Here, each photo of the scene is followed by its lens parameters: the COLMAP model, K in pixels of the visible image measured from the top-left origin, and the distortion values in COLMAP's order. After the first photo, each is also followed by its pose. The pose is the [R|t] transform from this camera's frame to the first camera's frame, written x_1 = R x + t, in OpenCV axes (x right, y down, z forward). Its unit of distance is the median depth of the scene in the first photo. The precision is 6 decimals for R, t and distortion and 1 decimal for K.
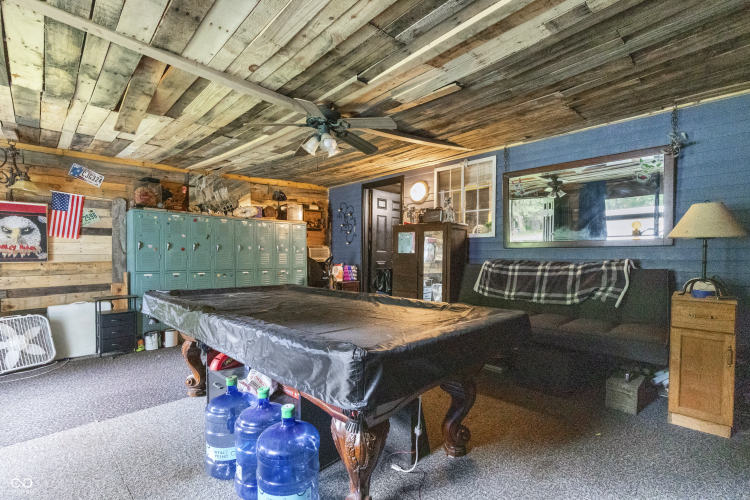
lens RADIAL K [[341.1, 0, 375.9], [0, 341.1, 257.3], [0, 0, 1]] dist [0.005620, 0.000241]
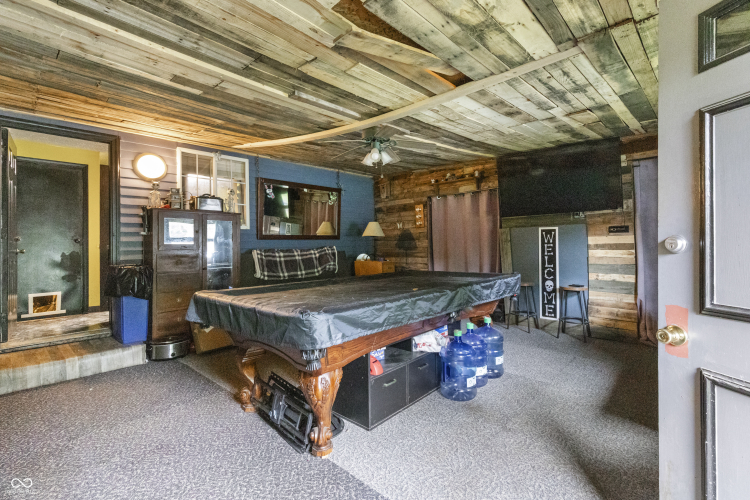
lens RADIAL K [[341.1, 0, 374.6], [0, 341.1, 243.0], [0, 0, 1]] dist [0.005620, 0.000241]
pose [[-0.009027, -0.002898, 0.999955, -0.898045], [0.015977, 0.999868, 0.003042, -0.012419], [-0.999832, 0.016004, -0.008980, 0.652656]]
